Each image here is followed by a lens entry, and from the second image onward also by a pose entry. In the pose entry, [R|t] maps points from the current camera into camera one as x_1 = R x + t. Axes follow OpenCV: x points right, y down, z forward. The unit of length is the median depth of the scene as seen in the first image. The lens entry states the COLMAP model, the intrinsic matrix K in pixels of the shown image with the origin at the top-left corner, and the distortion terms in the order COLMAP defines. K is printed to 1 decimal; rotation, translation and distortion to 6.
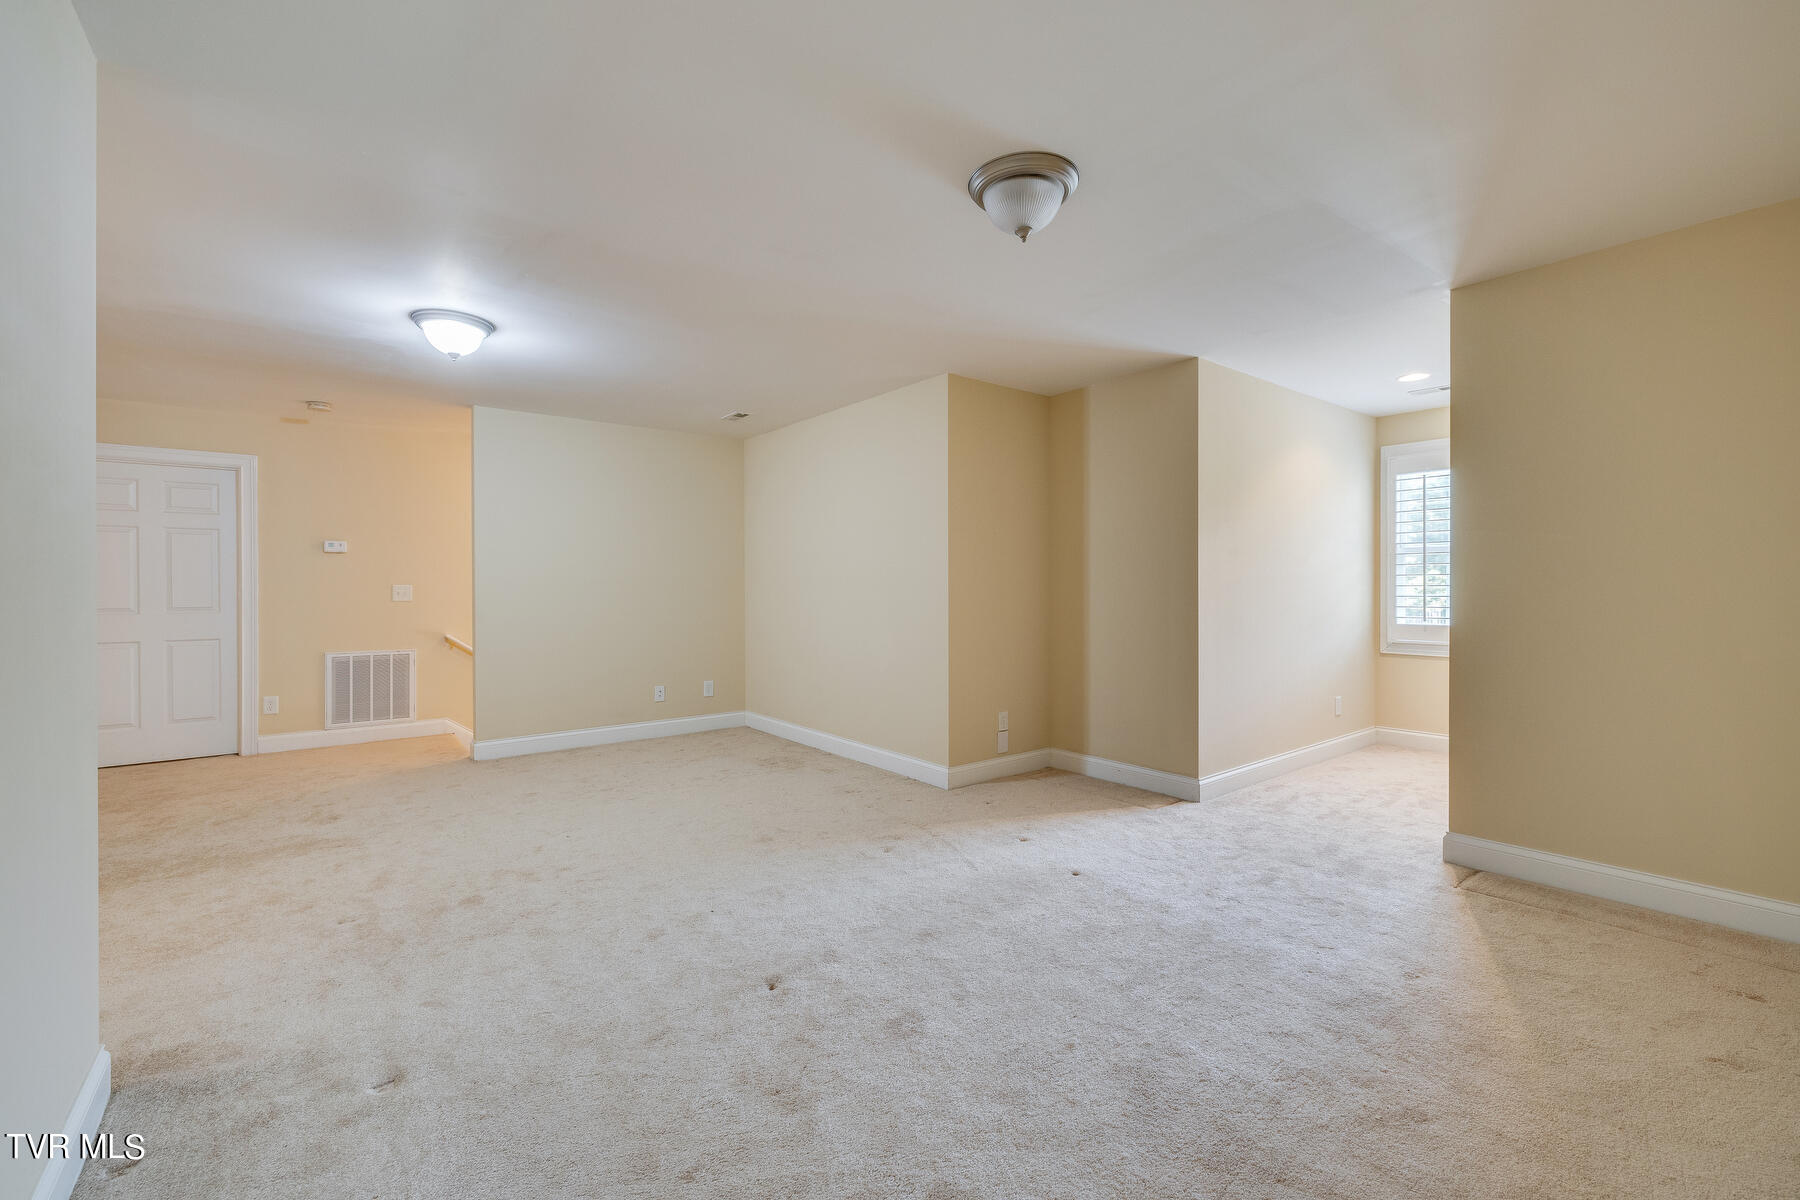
lens RADIAL K [[753.4, 0, 893.8], [0, 753.4, 594.7], [0, 0, 1]] dist [0.000157, 0.000009]
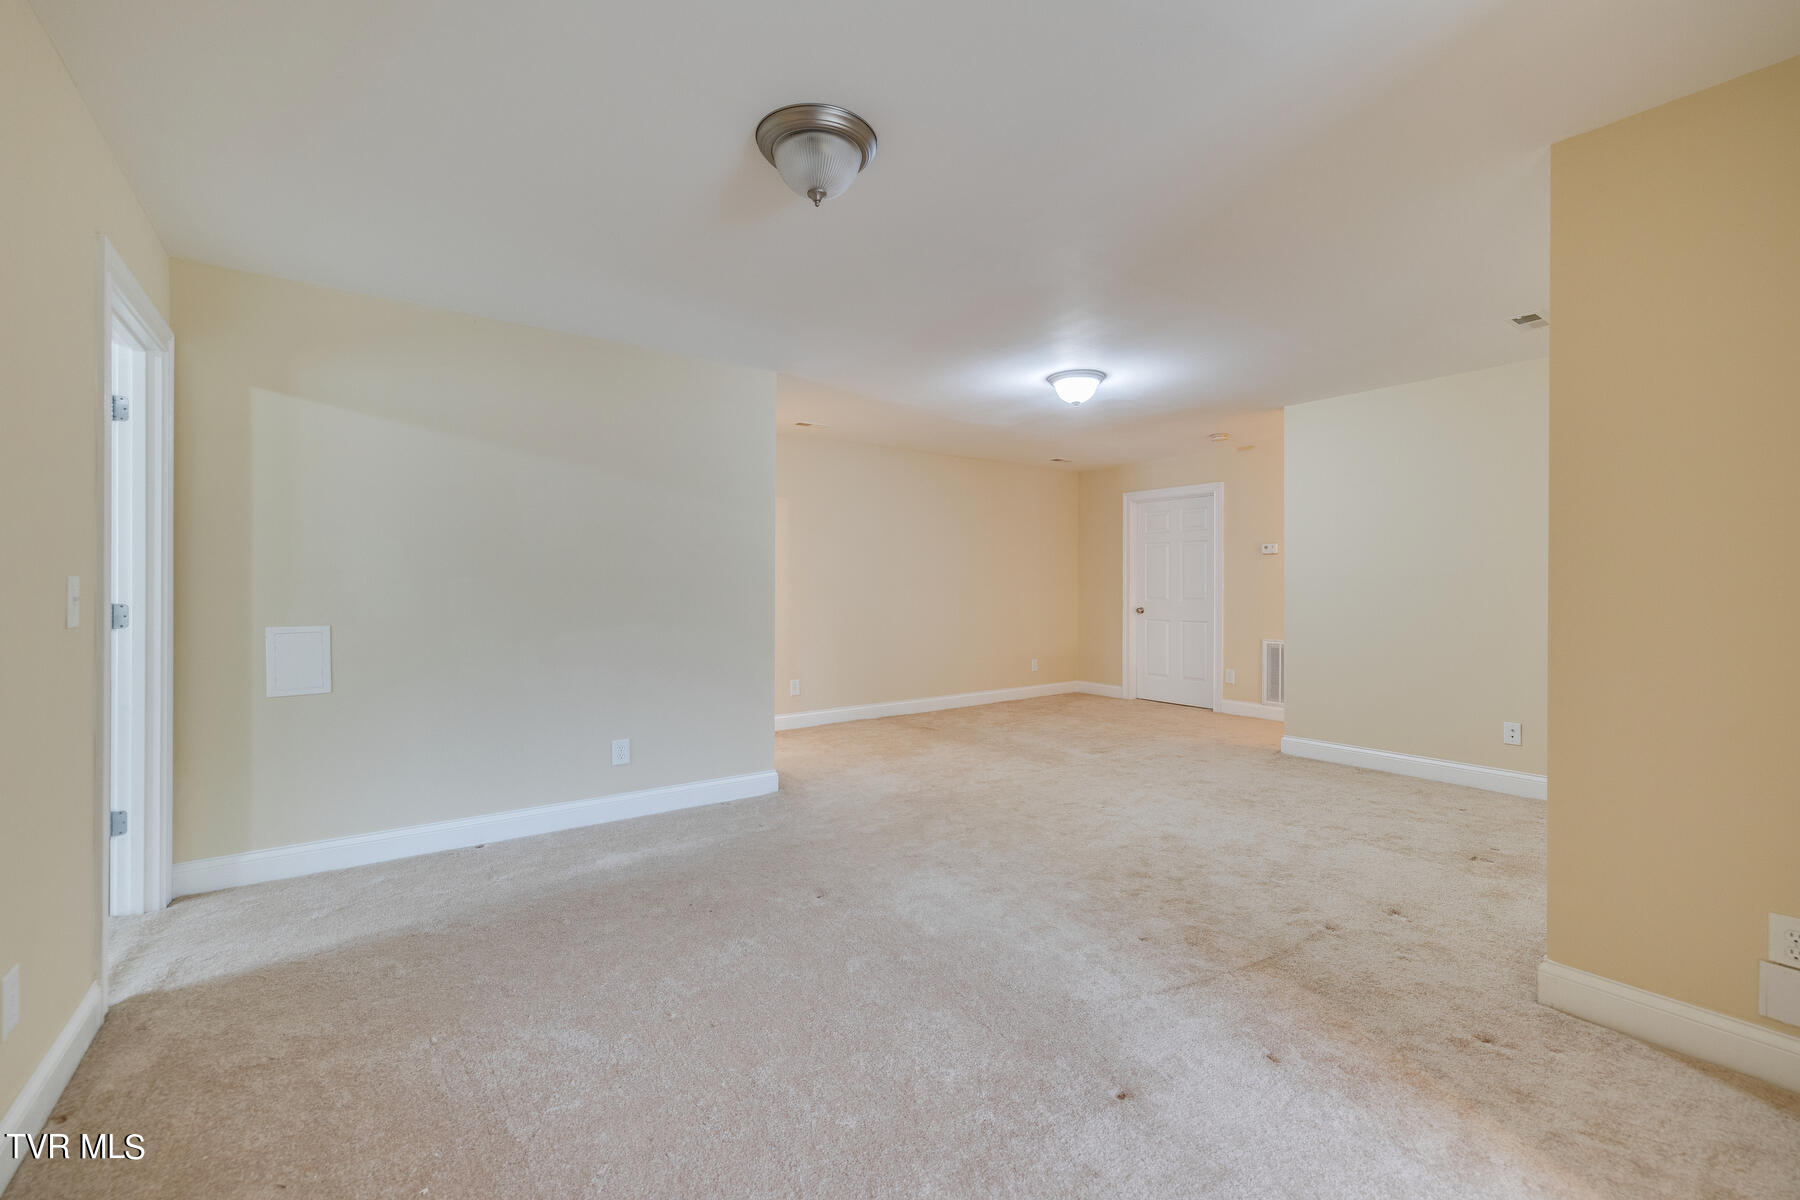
lens RADIAL K [[753.4, 0, 892.4], [0, 753.4, 590.2], [0, 0, 1]] dist [0.000157, 0.000009]
pose [[-0.039573, 0.009634, -0.999170, 0.465922], [-0.007042, 0.999926, 0.009920, -0.007684], [0.999192, 0.007429, -0.039502, 0.486497]]
